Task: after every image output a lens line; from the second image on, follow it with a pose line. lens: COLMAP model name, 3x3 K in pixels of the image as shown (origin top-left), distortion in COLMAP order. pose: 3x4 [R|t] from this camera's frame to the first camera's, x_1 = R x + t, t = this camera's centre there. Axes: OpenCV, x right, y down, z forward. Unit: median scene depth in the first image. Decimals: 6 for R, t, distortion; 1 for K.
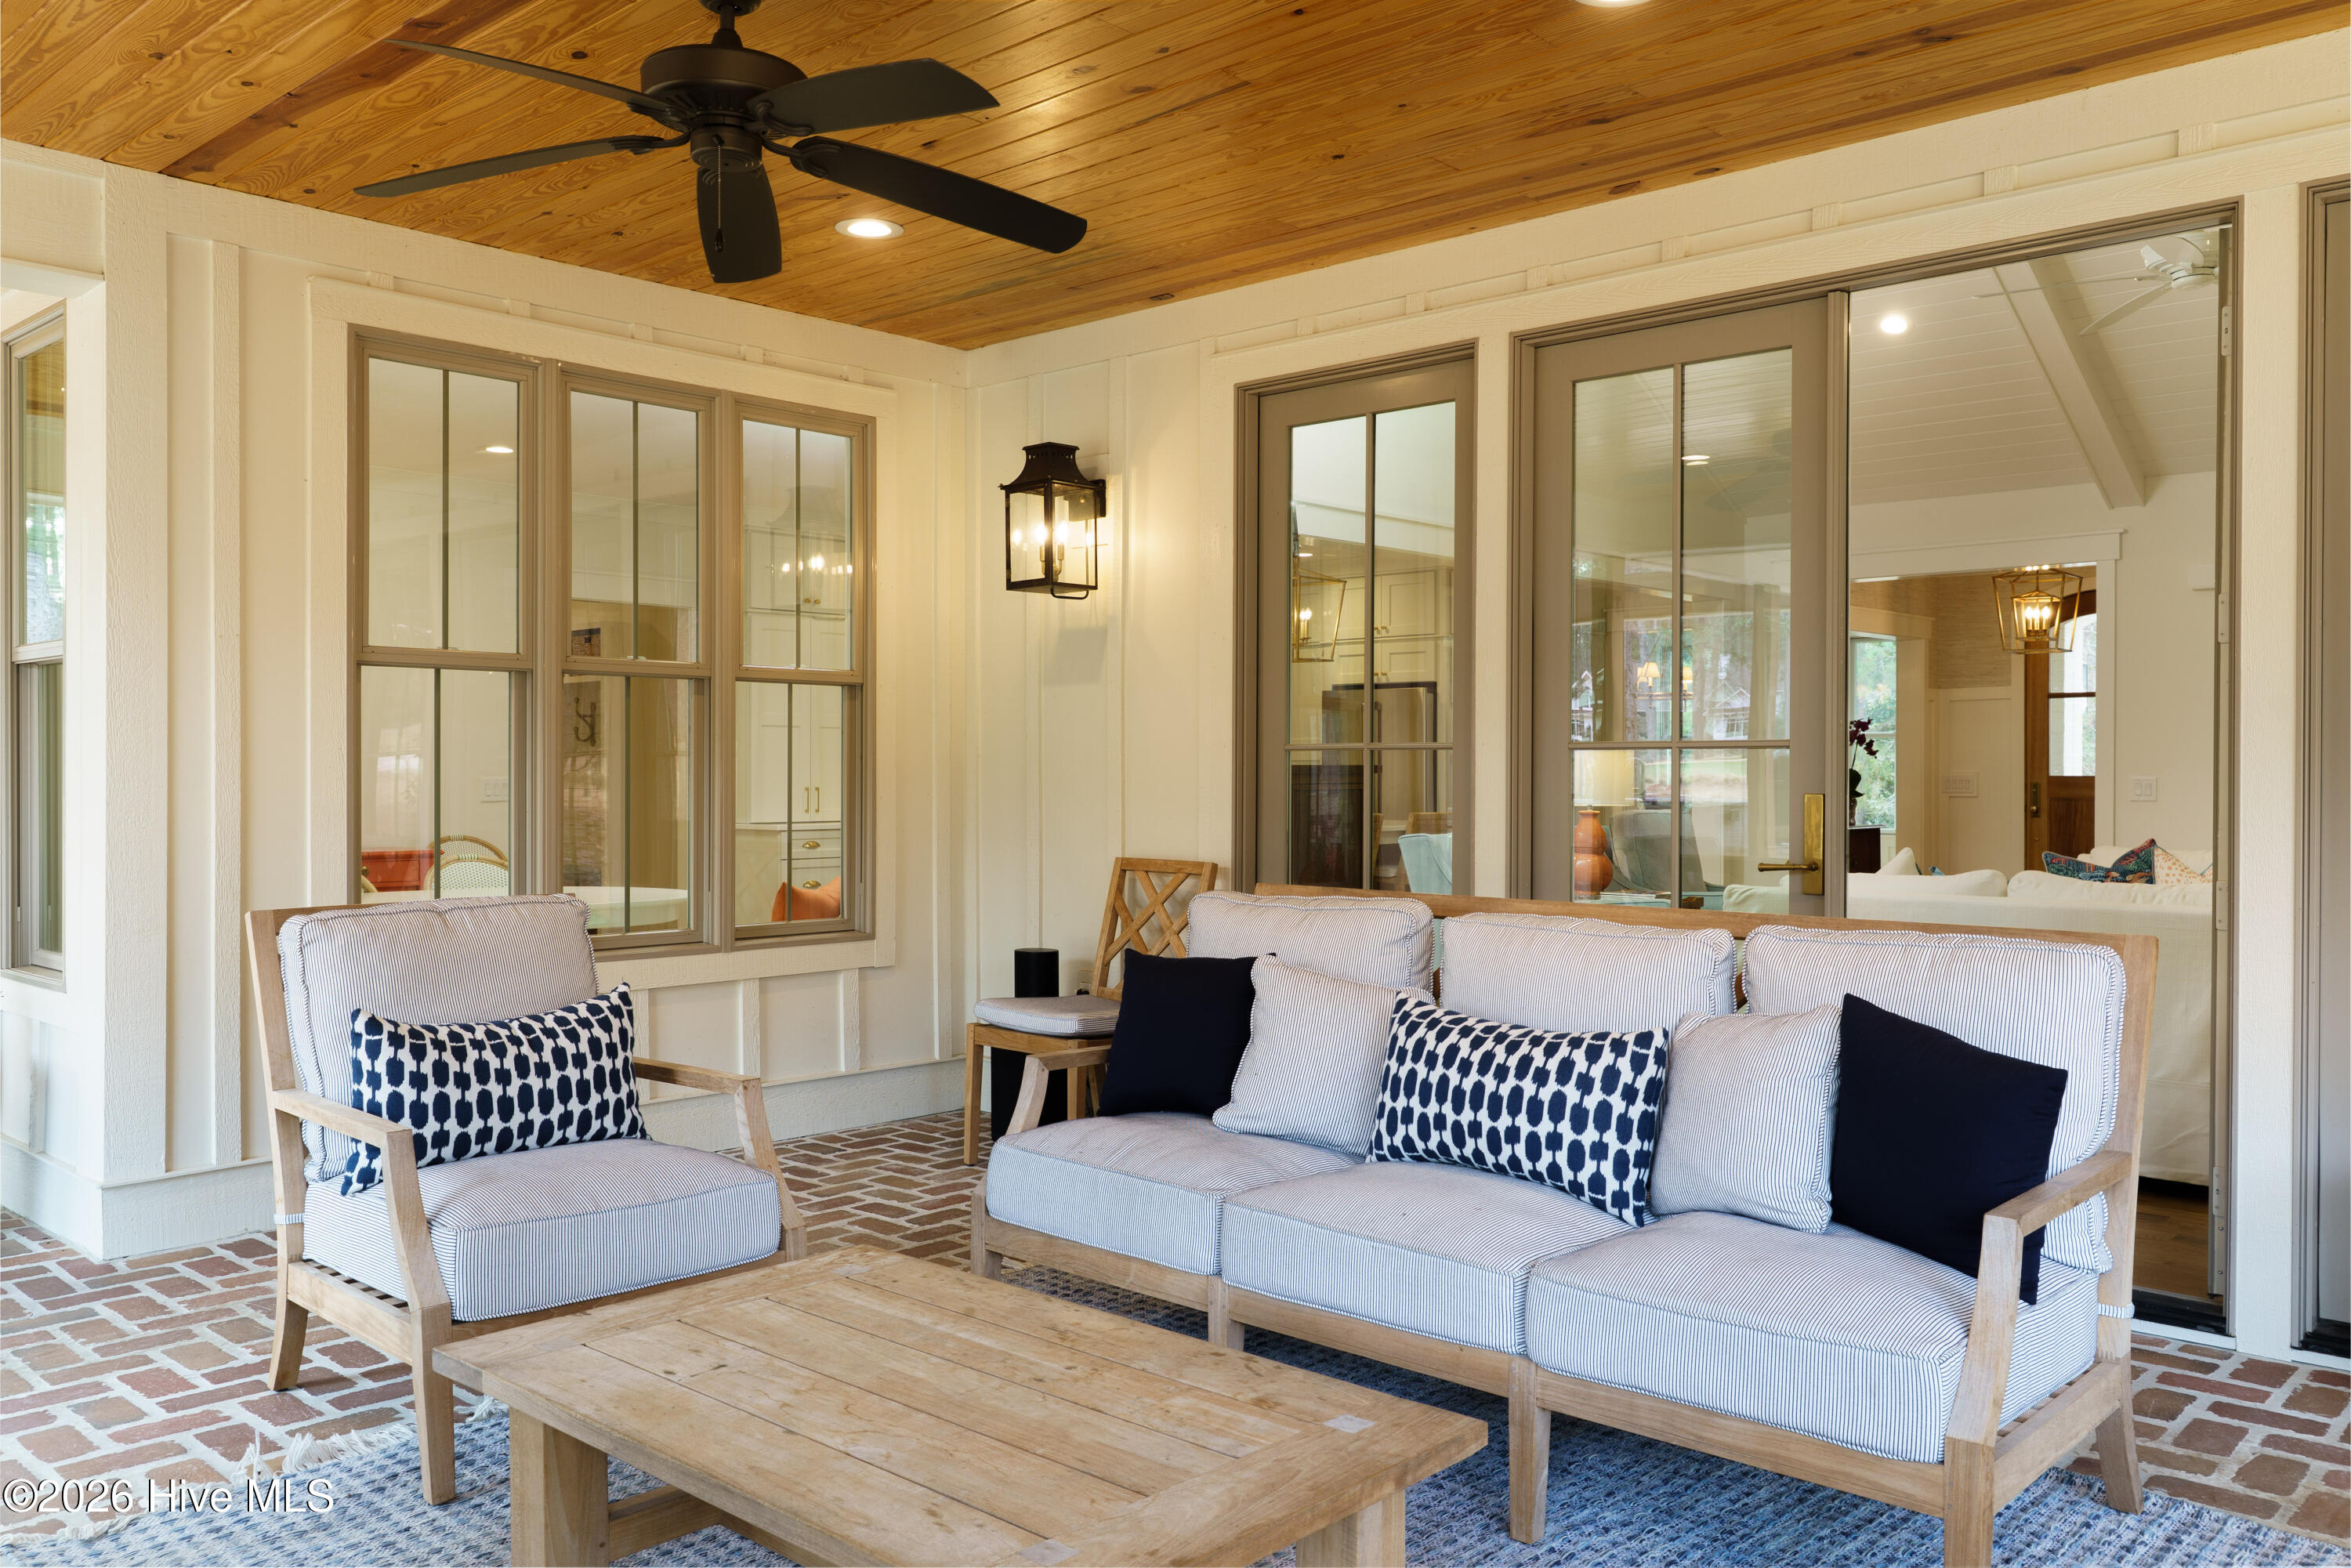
lens RADIAL K [[1810.2, 0, 1175.5], [0, 1810.2, 784.0], [0, 0, 1]] dist [0.007395, -0.000130]
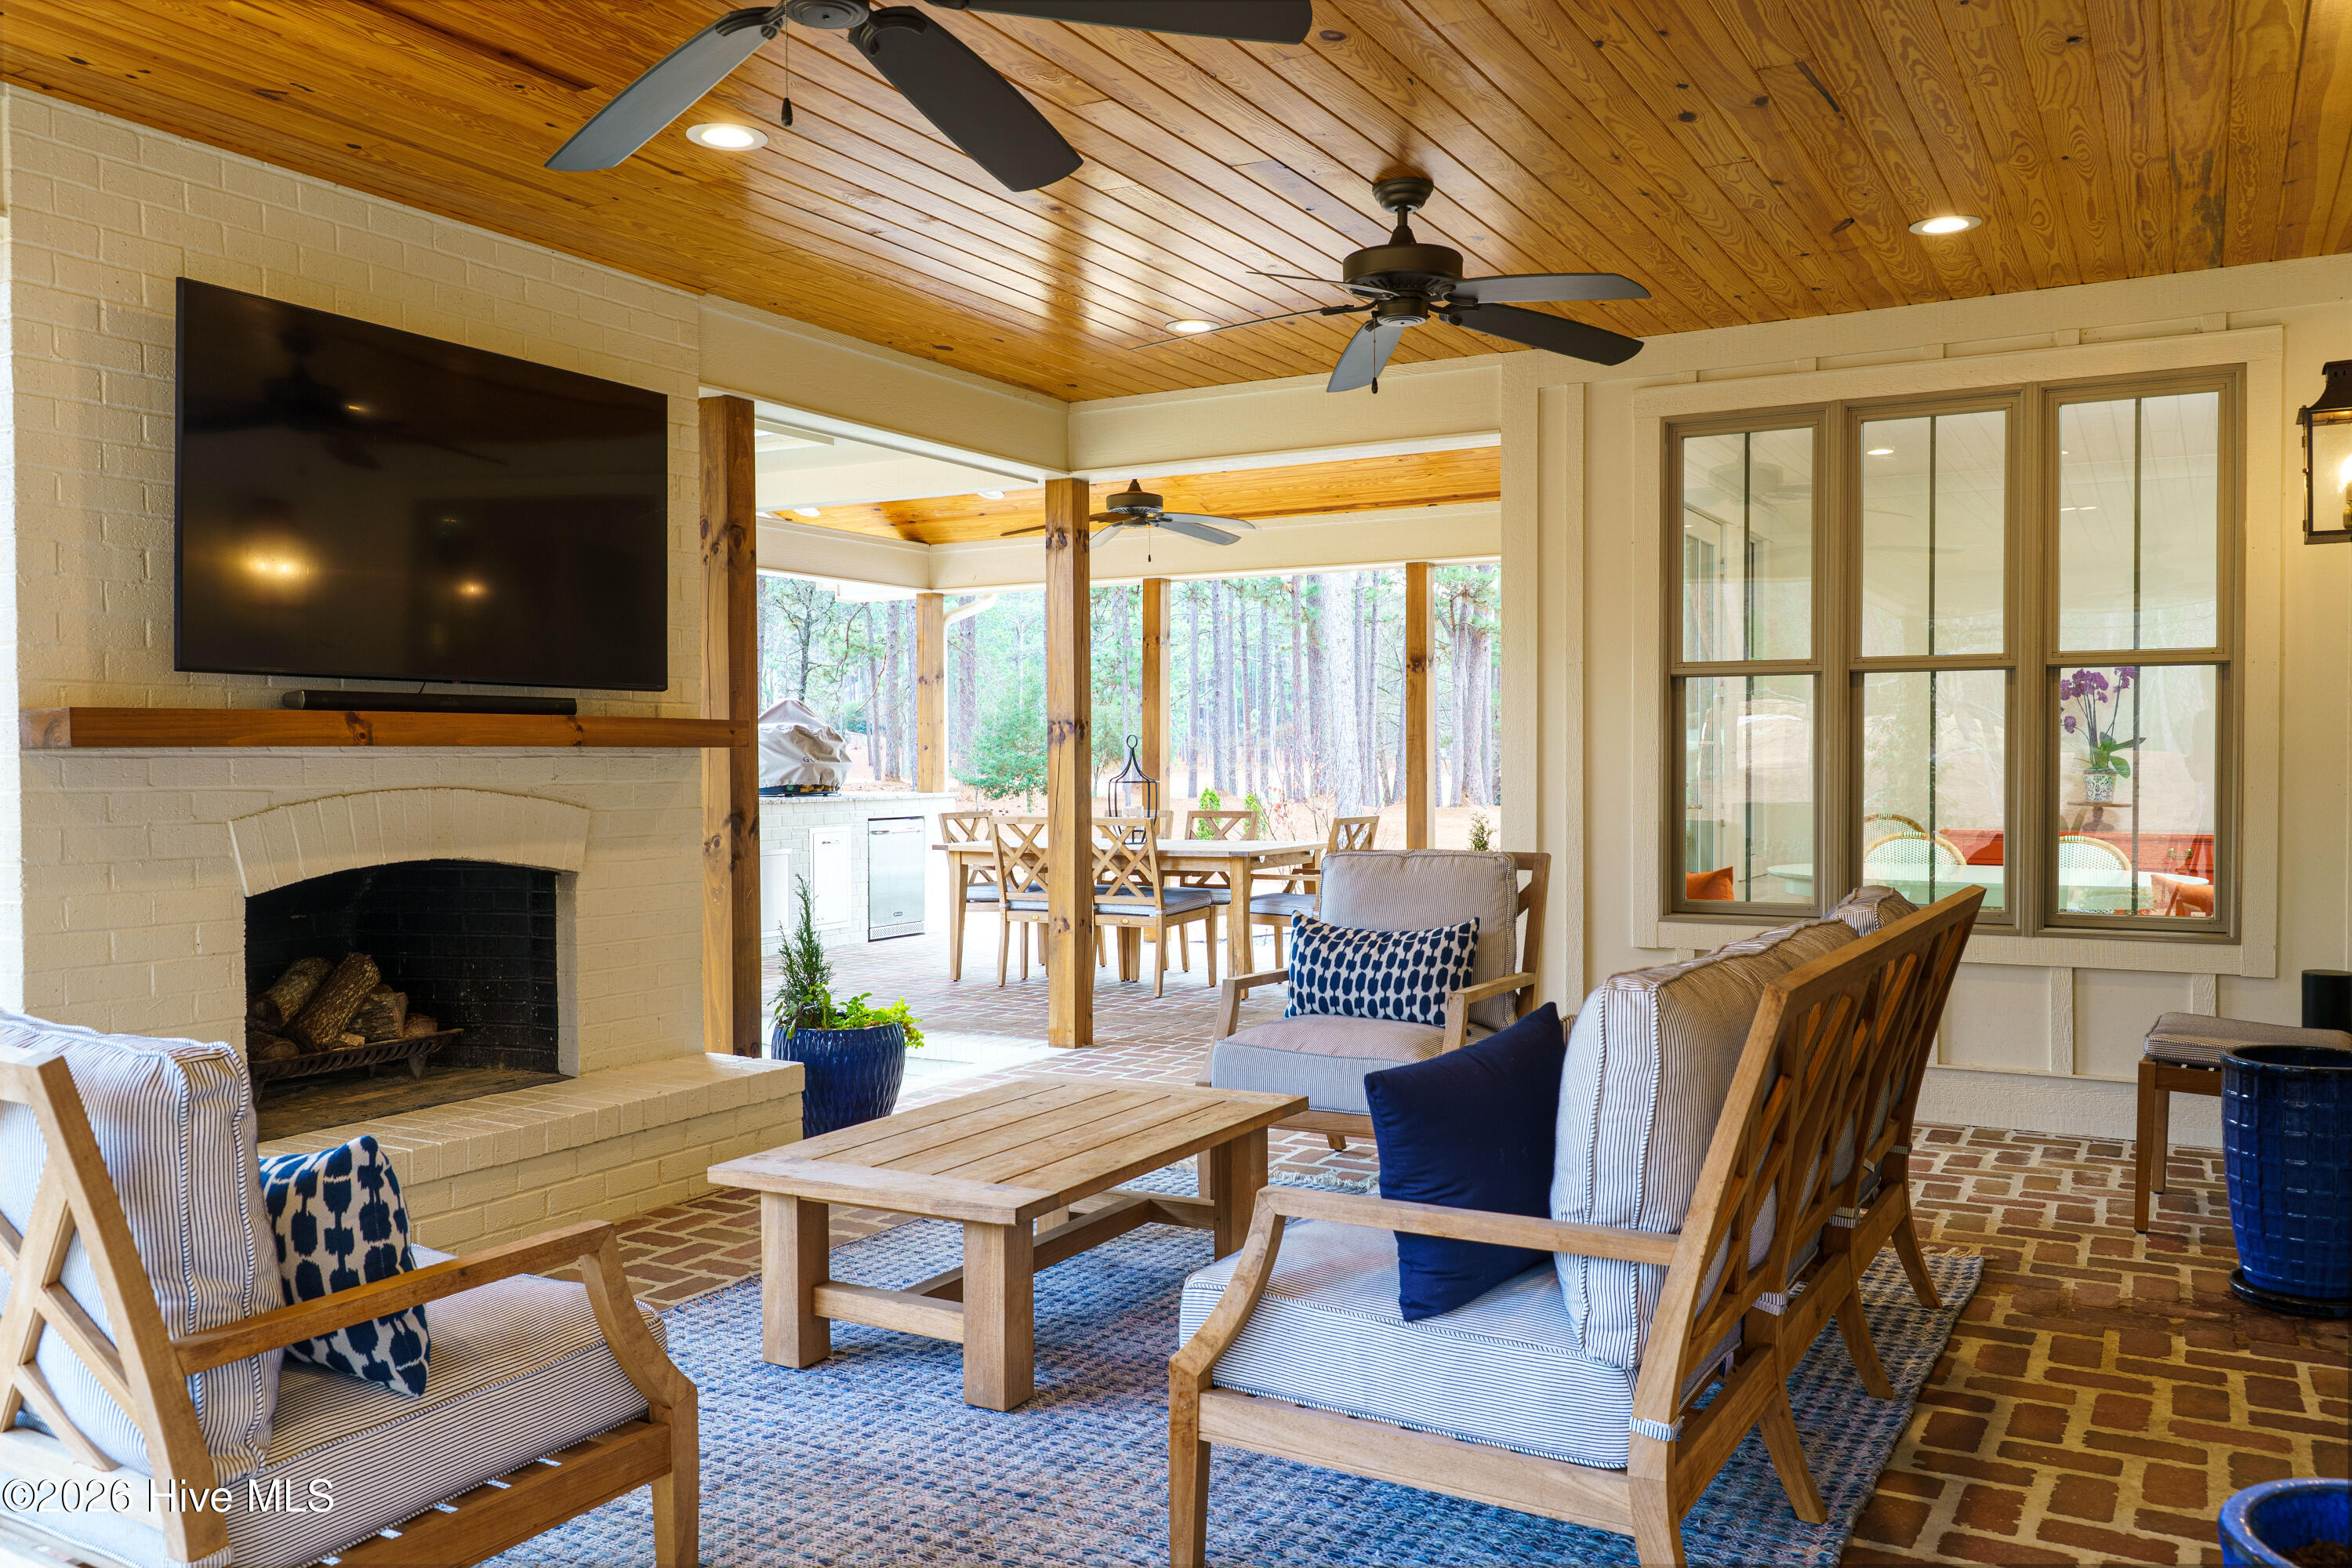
lens RADIAL K [[1811.0, 0, 1176.0], [0, 1811.0, 784.0], [0, 0, 1]] dist [0.007395, -0.000130]
pose [[0.242829, 0.013586, -0.969974, 0.663905], [-0.001606, 0.999906, 0.013603, -0.006057], [0.970068, -0.001745, 0.242828, 0.311567]]
